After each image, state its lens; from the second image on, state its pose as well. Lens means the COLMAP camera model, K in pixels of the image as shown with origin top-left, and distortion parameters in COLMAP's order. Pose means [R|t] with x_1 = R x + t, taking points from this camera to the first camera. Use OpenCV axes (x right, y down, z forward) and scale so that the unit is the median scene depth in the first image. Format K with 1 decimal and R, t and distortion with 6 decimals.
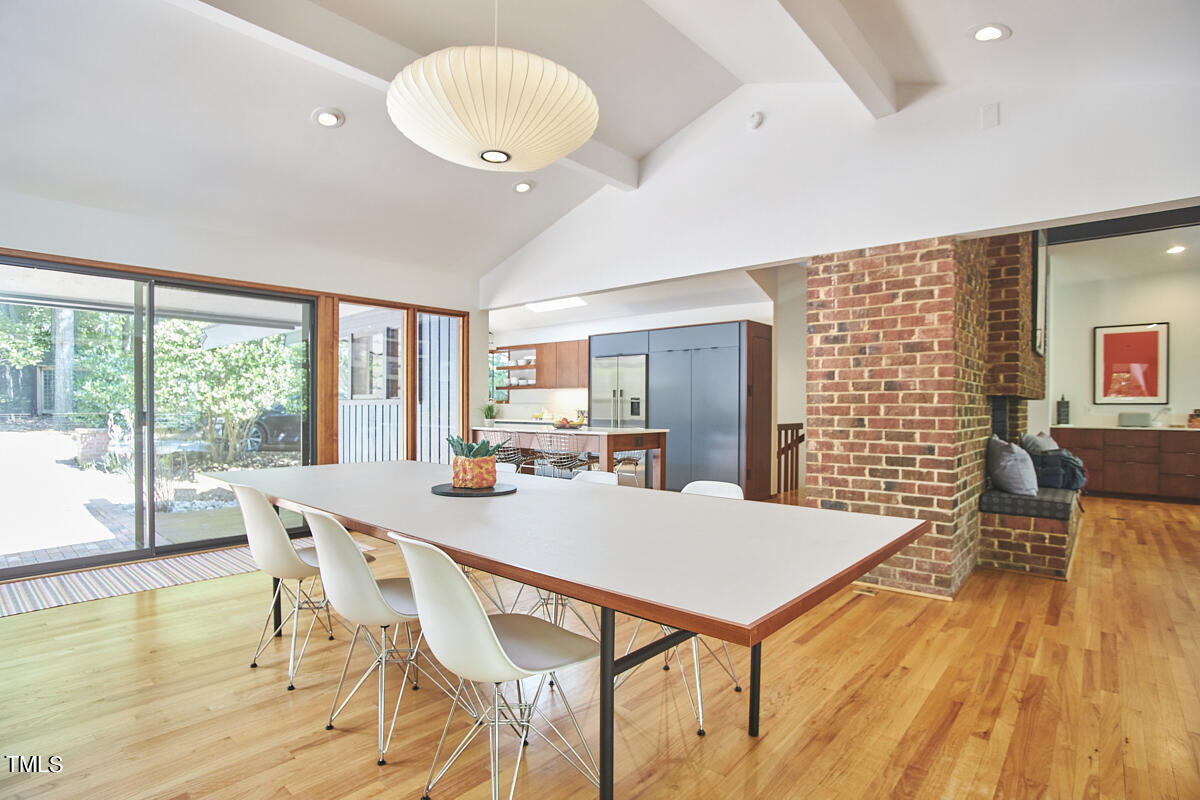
lens RADIAL K [[582.2, 0, 600.0], [0, 582.2, 409.3], [0, 0, 1]] dist [-0.002142, -0.000392]
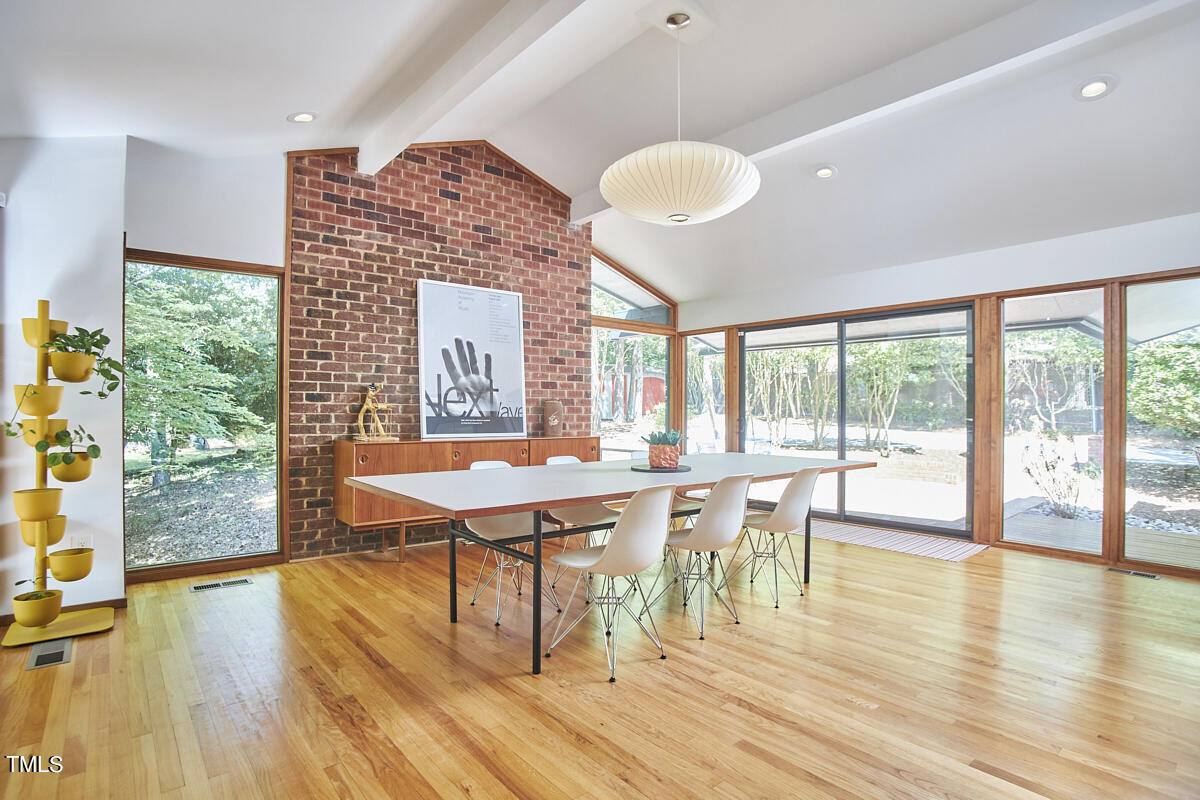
lens RADIAL K [[582.2, 0, 600.0], [0, 582.2, 409.3], [0, 0, 1]] dist [-0.002142, -0.000392]
pose [[-0.136117, 0.004391, -0.990683, 0.572038], [-0.016997, 0.999833, 0.006767, -0.004910], [0.990547, 0.017759, -0.136020, 0.502755]]
